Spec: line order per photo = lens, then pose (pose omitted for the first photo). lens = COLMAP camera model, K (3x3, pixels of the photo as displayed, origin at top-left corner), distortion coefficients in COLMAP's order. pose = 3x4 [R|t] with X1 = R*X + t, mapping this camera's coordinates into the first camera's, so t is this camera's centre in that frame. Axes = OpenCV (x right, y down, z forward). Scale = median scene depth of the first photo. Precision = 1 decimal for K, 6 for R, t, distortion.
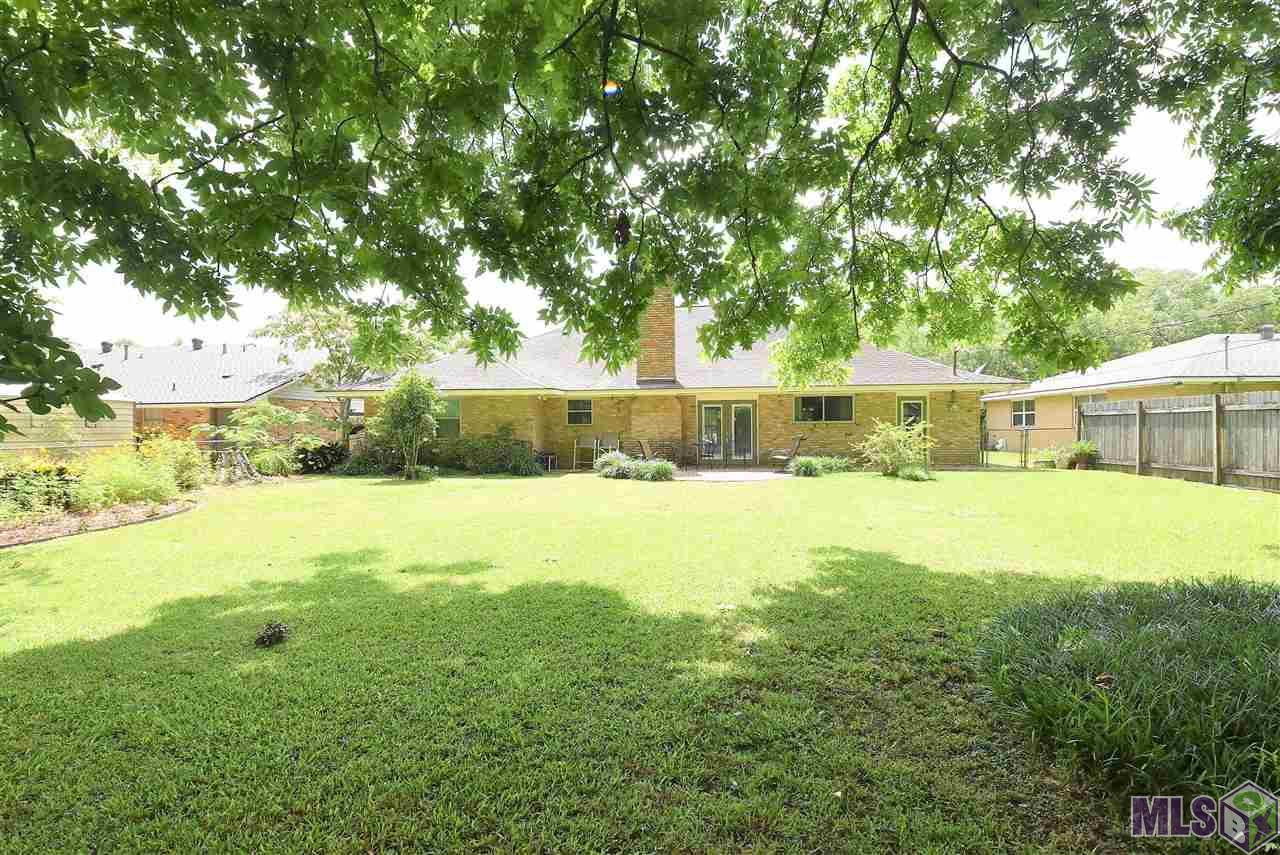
lens RADIAL K [[571.7, 0, 639.4], [0, 571.7, 411.8], [0, 0, 1]] dist [0.008214, -0.013327]
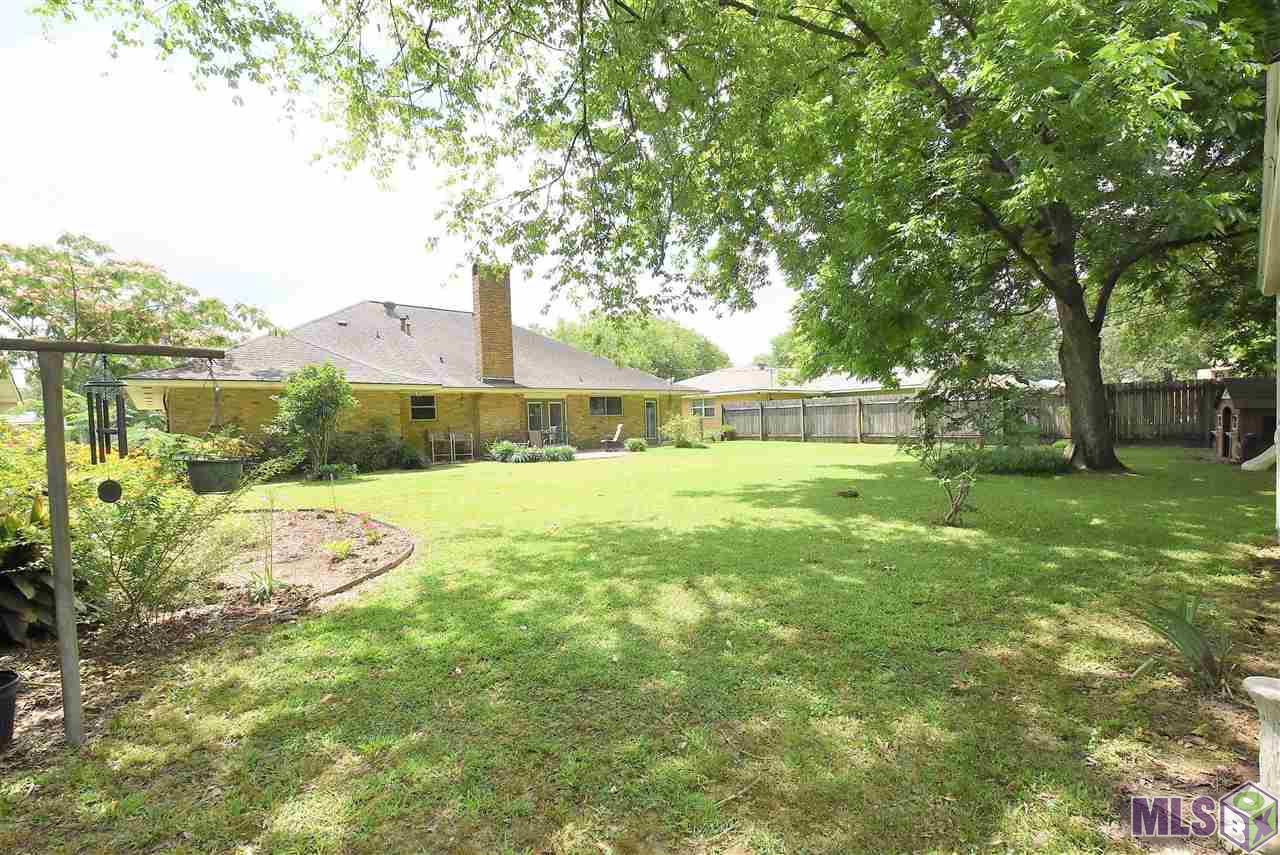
lens RADIAL K [[569.1, 0, 644.2], [0, 569.1, 417.2], [0, 0, 1]] dist [-0.000724, 0.000583]
pose [[0.669424, -0.008843, 0.742828, -0.677582], [0.003111, 0.999954, 0.009101, 0.010591], [-0.742874, -0.003781, 0.669420, 0.016578]]
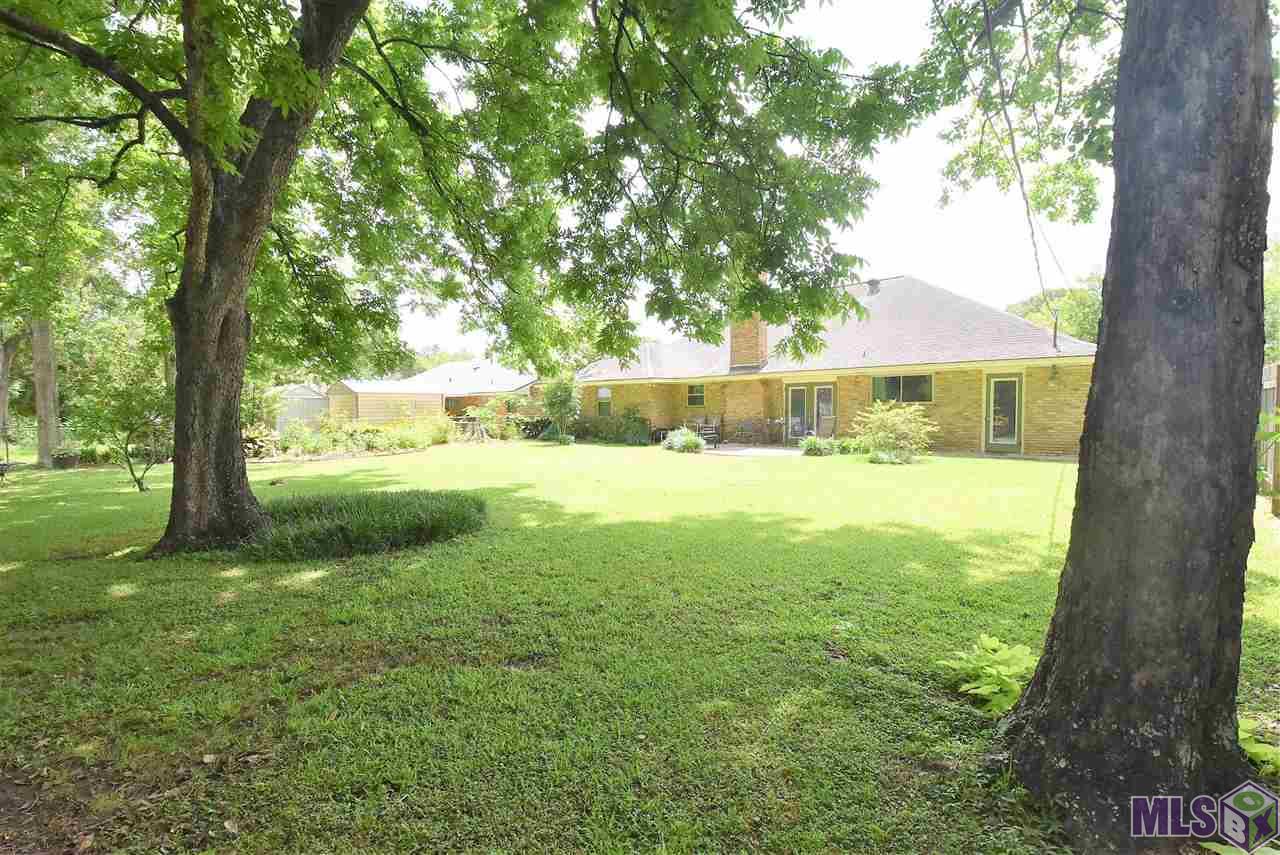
lens RADIAL K [[571.7, 0, 639.4], [0, 571.7, 411.8], [0, 0, 1]] dist [0.008214, -0.013327]
pose [[0.800858, 0.005991, -0.598824, 0.582964], [0.017136, 0.999311, 0.032915, -0.007173], [0.598609, -0.036622, 0.800204, -0.031466]]
